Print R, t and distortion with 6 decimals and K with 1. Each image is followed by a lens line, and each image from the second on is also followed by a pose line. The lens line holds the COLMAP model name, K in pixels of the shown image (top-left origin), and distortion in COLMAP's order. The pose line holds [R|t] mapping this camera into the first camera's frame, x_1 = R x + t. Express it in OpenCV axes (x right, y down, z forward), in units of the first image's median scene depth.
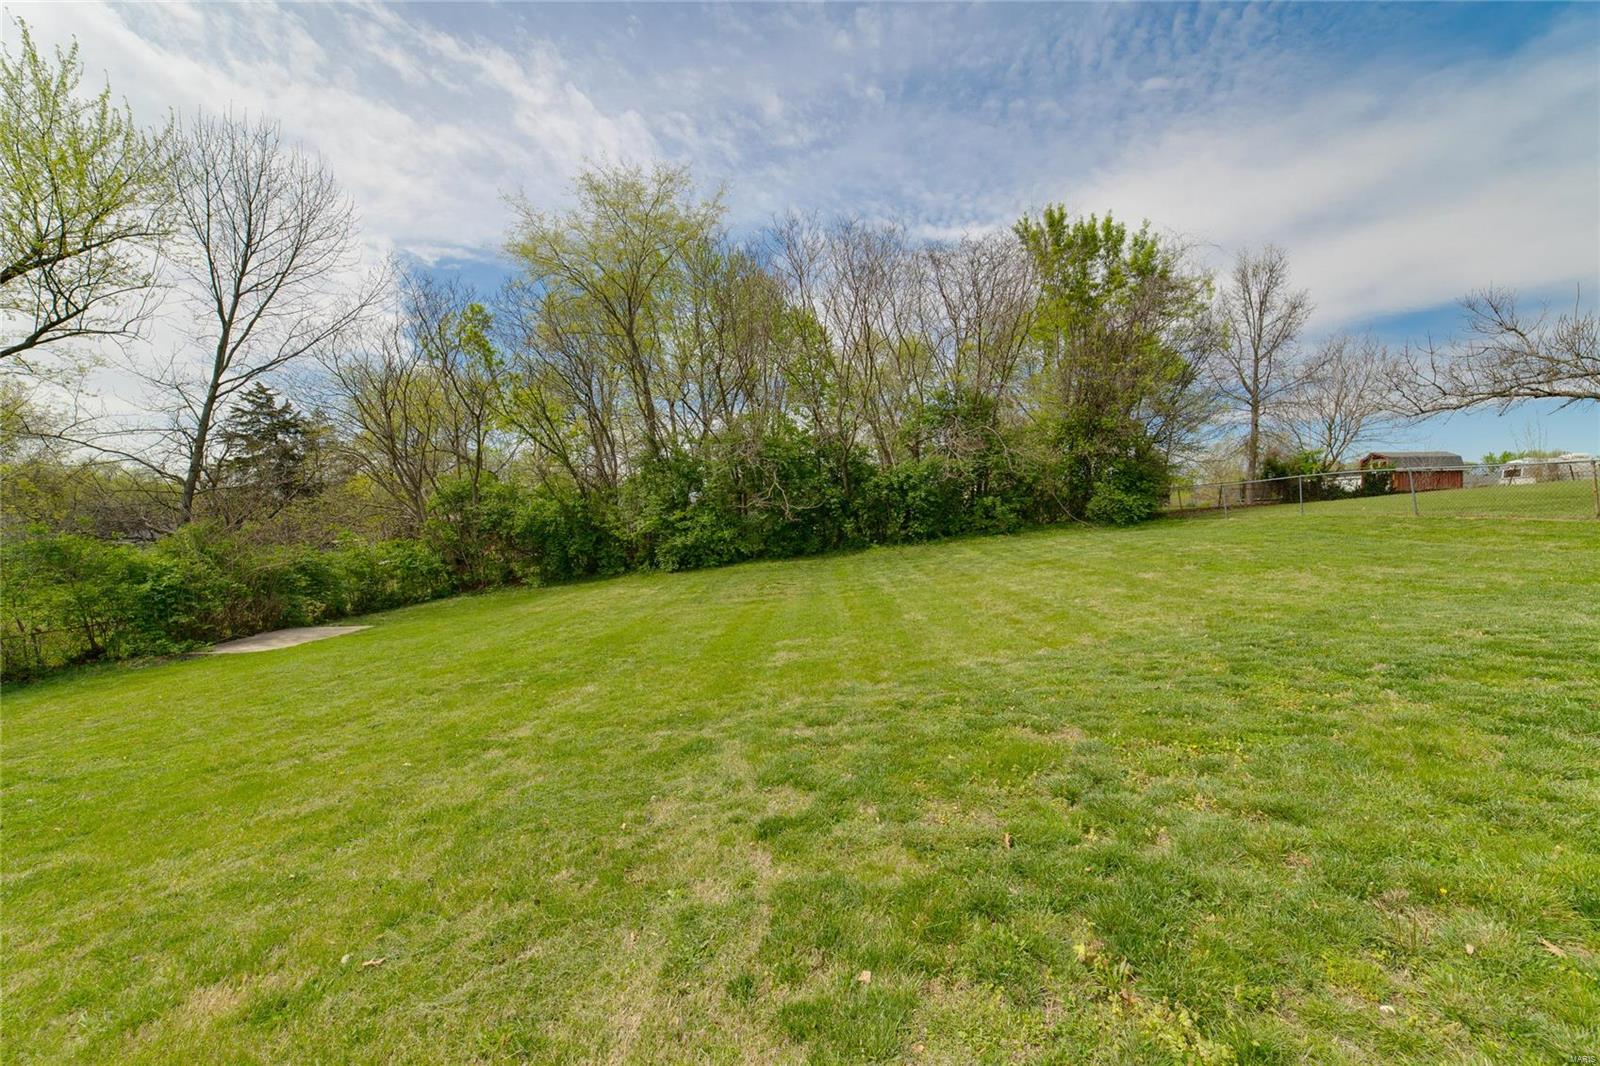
lens RADIAL K [[661.3, 0, 799.0], [0, 661.3, 524.3], [0, 0, 1]] dist [0.029247, 0.000211]
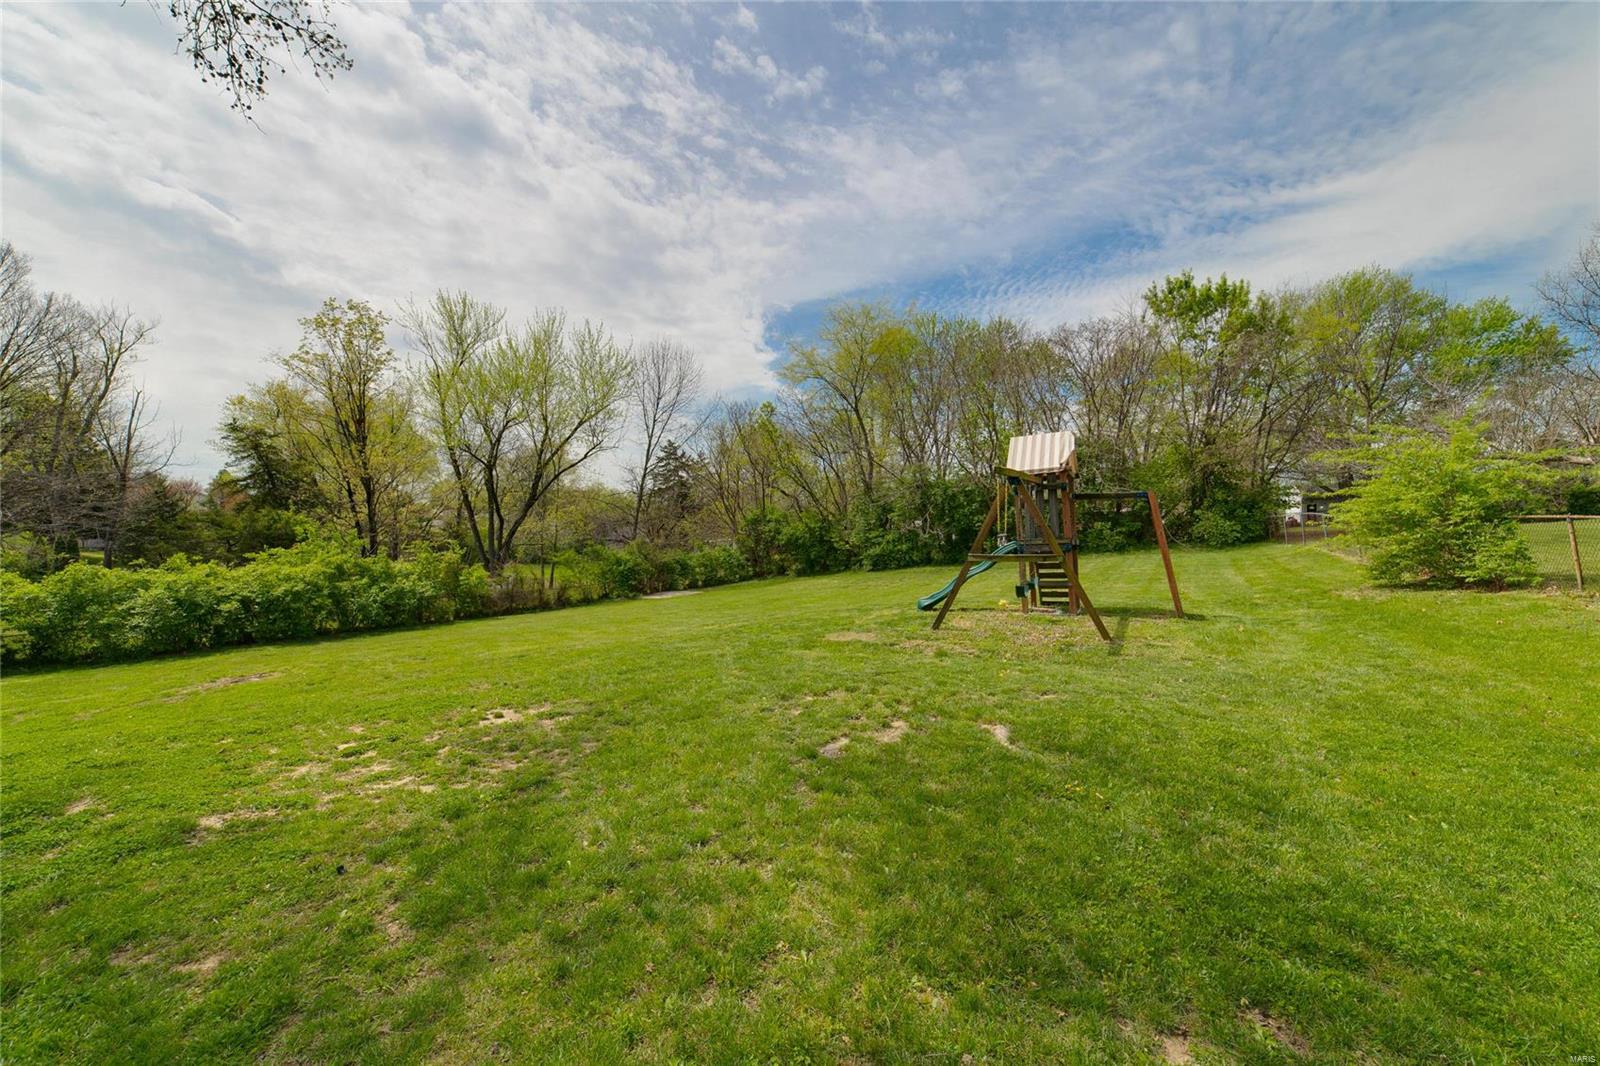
lens RADIAL K [[624.9, 0, 800.0], [0, 624.9, 533.0], [0, 0, 1]] dist [-0.025367, -0.000008]
pose [[0.887745, 0.010603, -0.460214, 0.326093], [-0.005148, 0.999901, 0.013107, -0.033904], [0.460307, -0.009266, 0.887711, -0.355479]]
